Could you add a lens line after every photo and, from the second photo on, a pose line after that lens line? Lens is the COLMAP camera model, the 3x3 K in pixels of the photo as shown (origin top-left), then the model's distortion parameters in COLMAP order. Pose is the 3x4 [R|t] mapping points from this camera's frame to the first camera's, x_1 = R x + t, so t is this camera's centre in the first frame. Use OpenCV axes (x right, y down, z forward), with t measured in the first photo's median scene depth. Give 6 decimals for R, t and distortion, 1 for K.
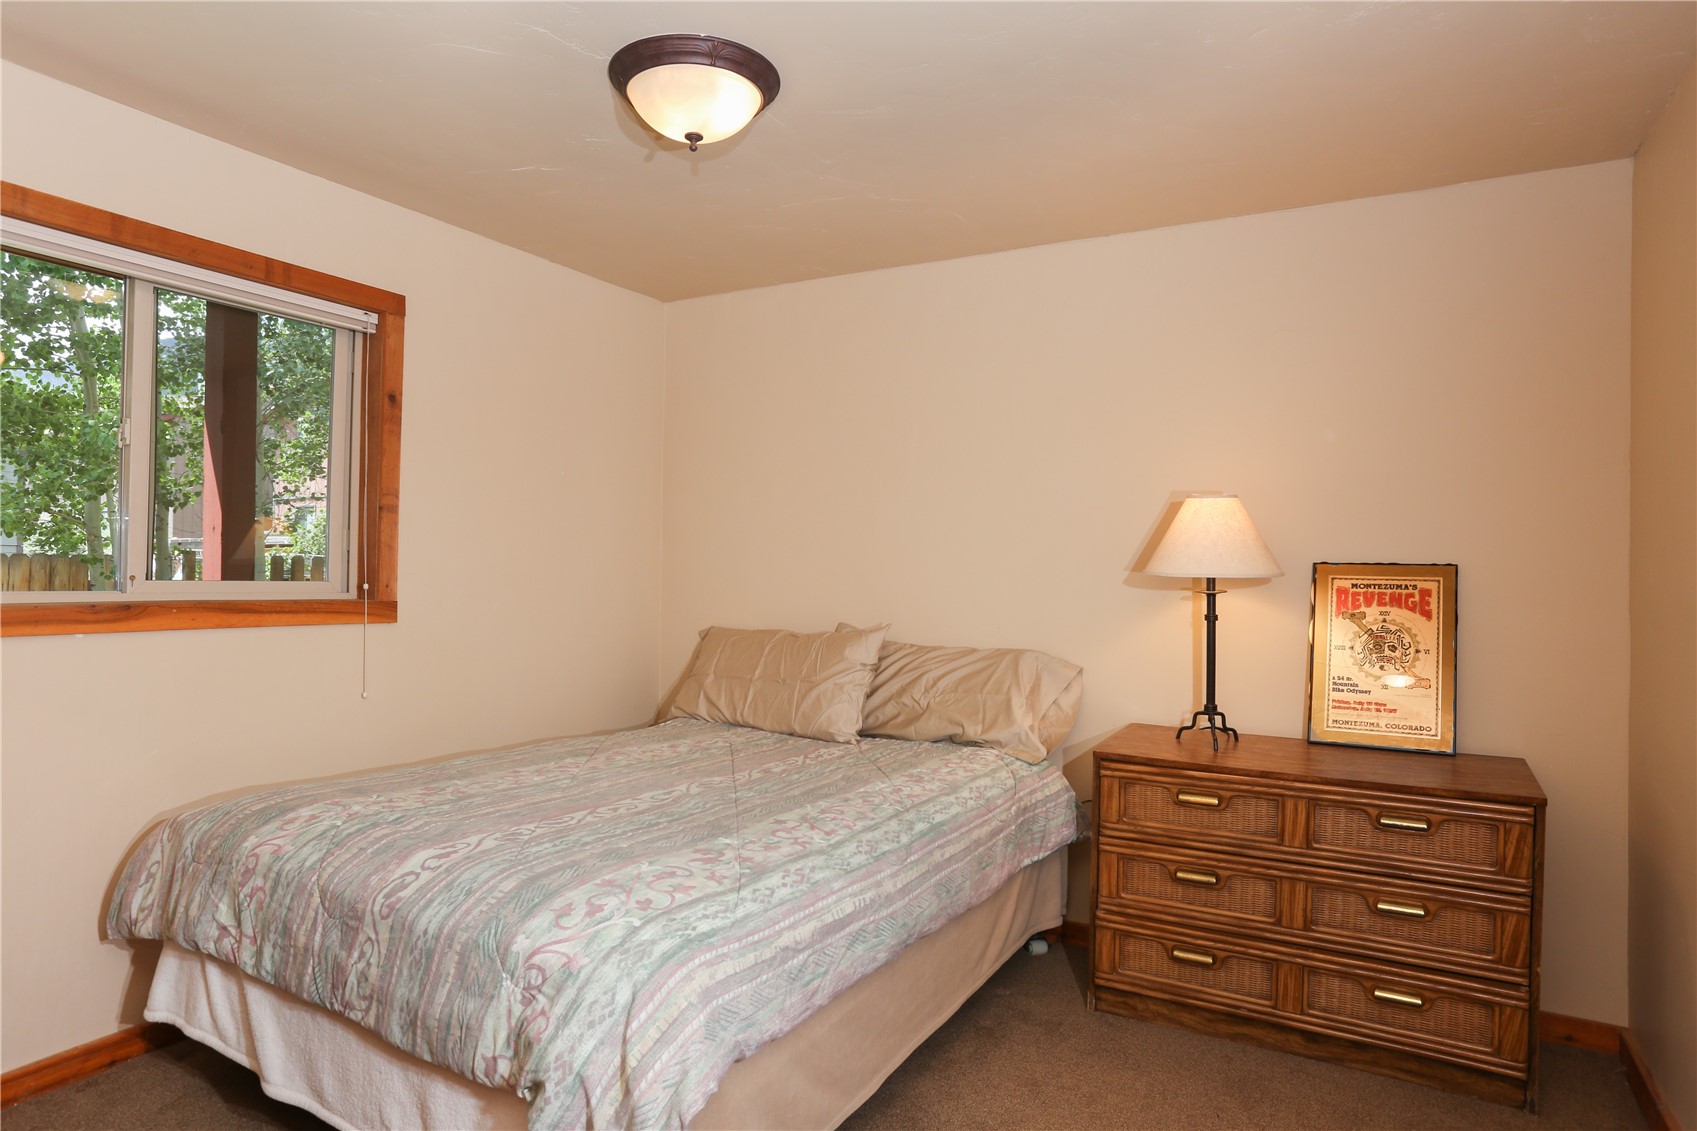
lens RADIAL K [[1020.0, 0, 844.3], [0, 1020.0, 531.8], [0, 0, 1]] dist [-0.005391, -0.001774]
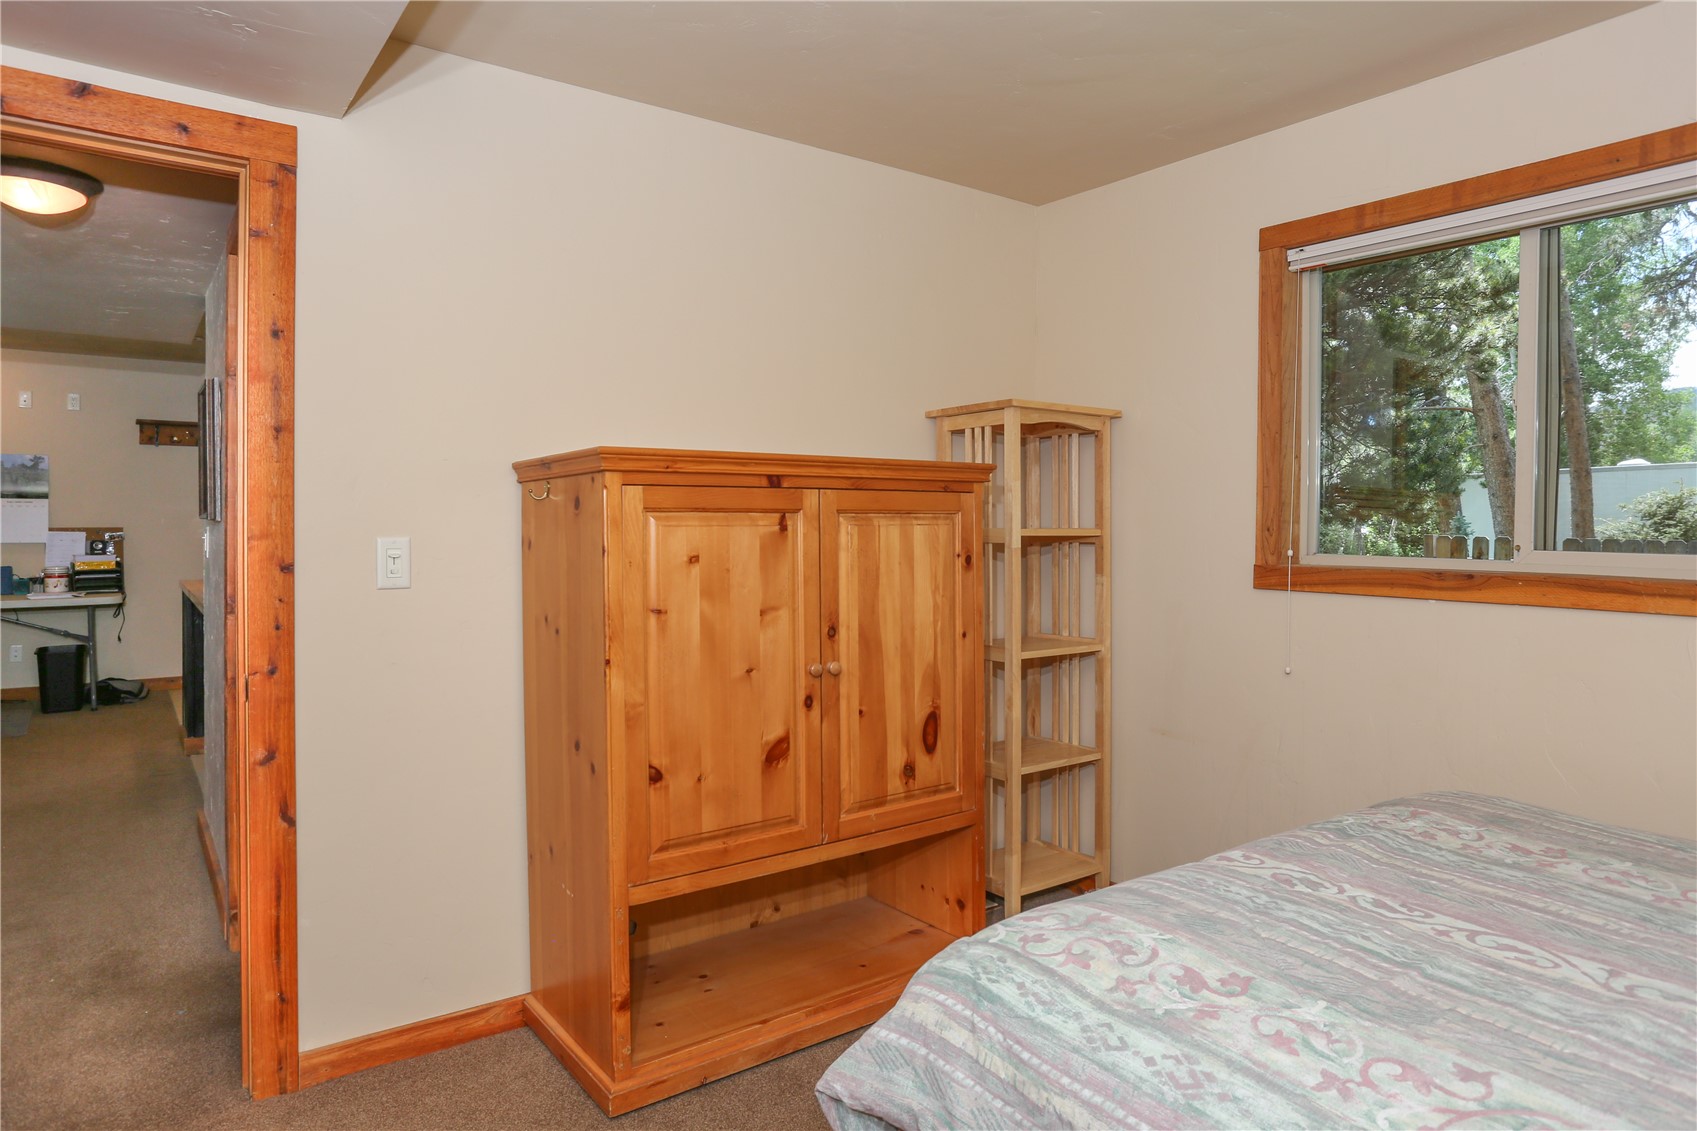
lens RADIAL K [[1020.0, 0, 844.3], [0, 1020.0, 531.8], [0, 0, 1]] dist [-0.005391, -0.001774]
pose [[-0.408022, -0.007561, -0.912941, 0.543548], [0.021691, 0.999603, -0.017973, 0.044916], [0.912715, -0.027136, -0.407696, 1.064447]]
